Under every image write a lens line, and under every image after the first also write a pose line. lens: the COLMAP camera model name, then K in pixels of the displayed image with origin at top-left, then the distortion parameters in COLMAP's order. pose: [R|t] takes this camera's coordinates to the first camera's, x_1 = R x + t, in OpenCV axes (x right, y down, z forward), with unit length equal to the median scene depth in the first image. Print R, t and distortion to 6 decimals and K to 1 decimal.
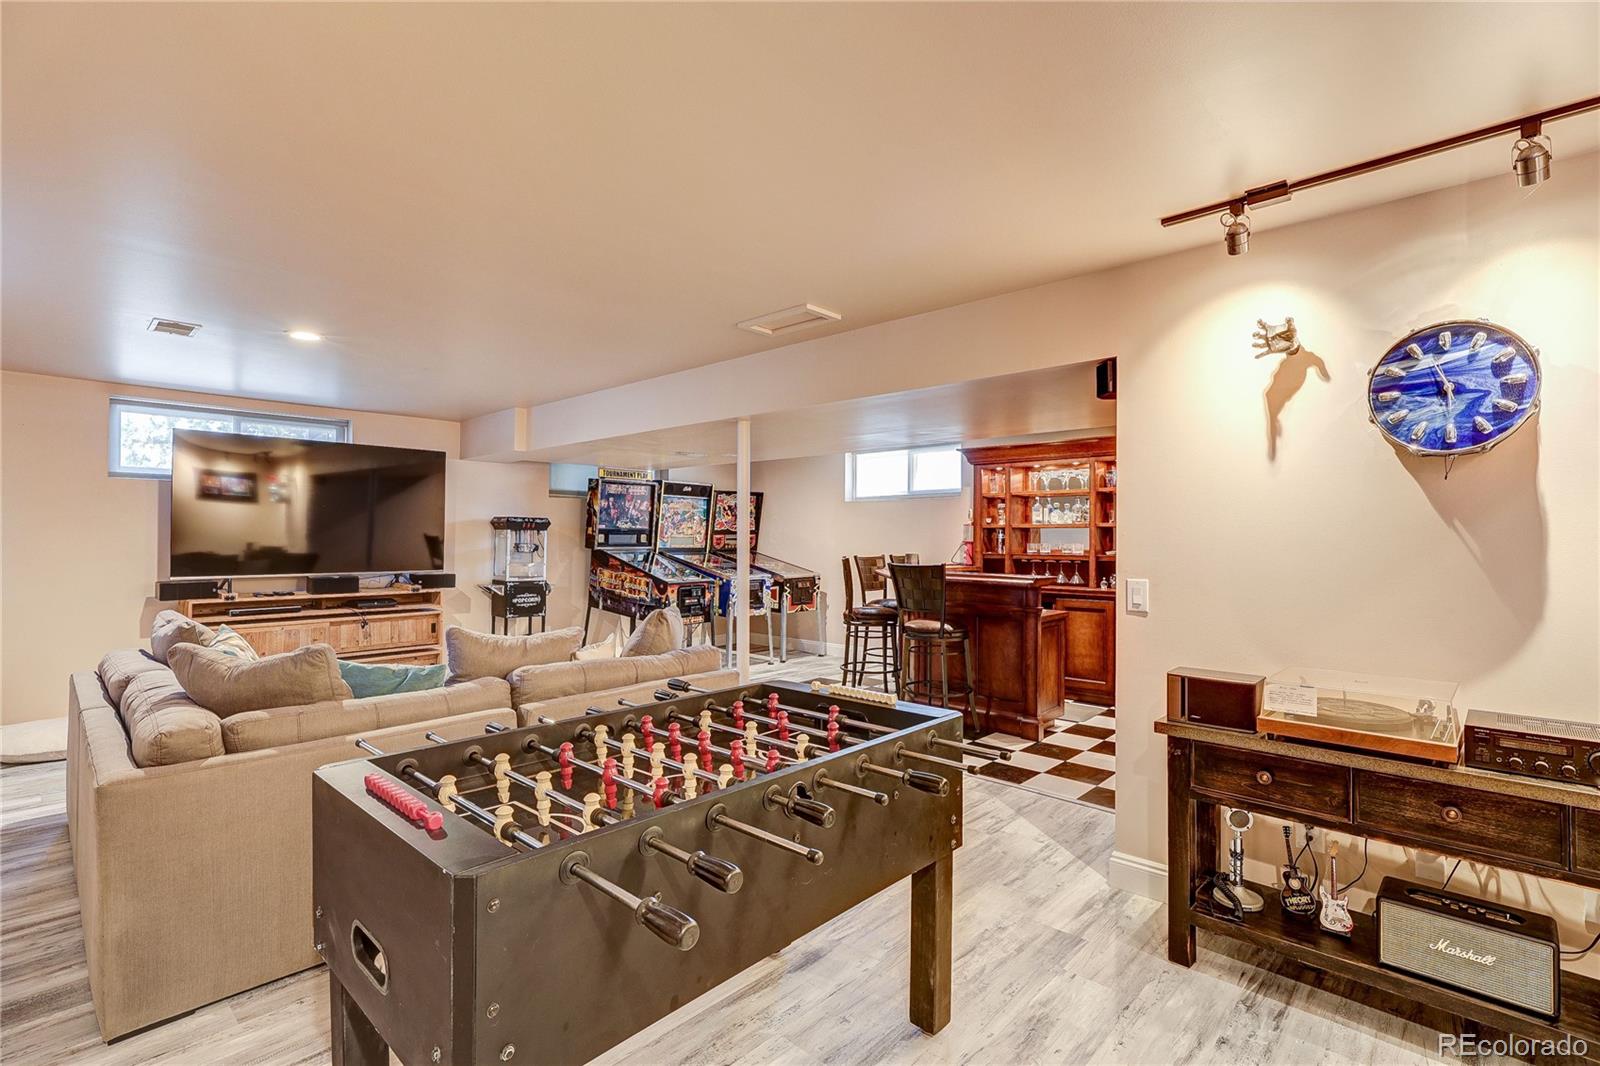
lens RADIAL K [[743.9, 0, 799.3], [0, 743.9, 530.9], [0, 0, 1]] dist [-0.004774, -0.000393]
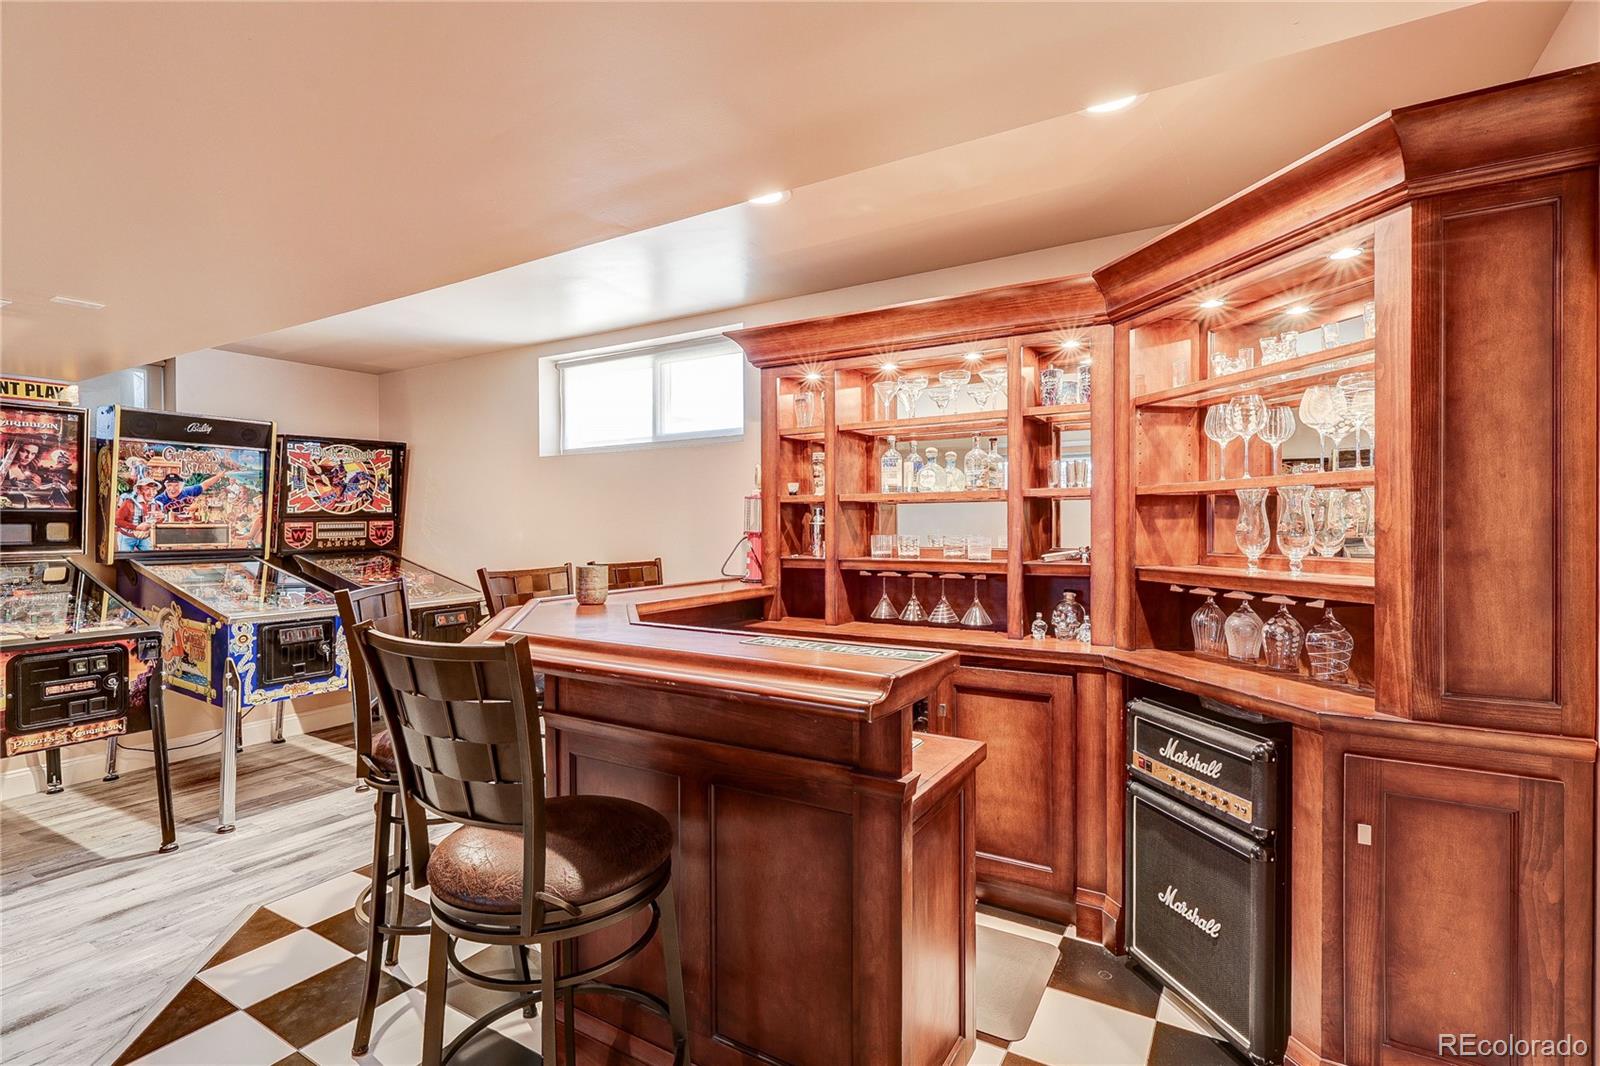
lens RADIAL K [[743.9, 0, 800.8], [0, 743.9, 527.5], [0, 0, 1]] dist [-0.004774, -0.000393]
pose [[0.981246, -0.010260, 0.192487, 0.168959], [0.007065, 0.999826, 0.017278, 0.003465], [-0.192631, -0.015594, 0.981147, 0.536803]]
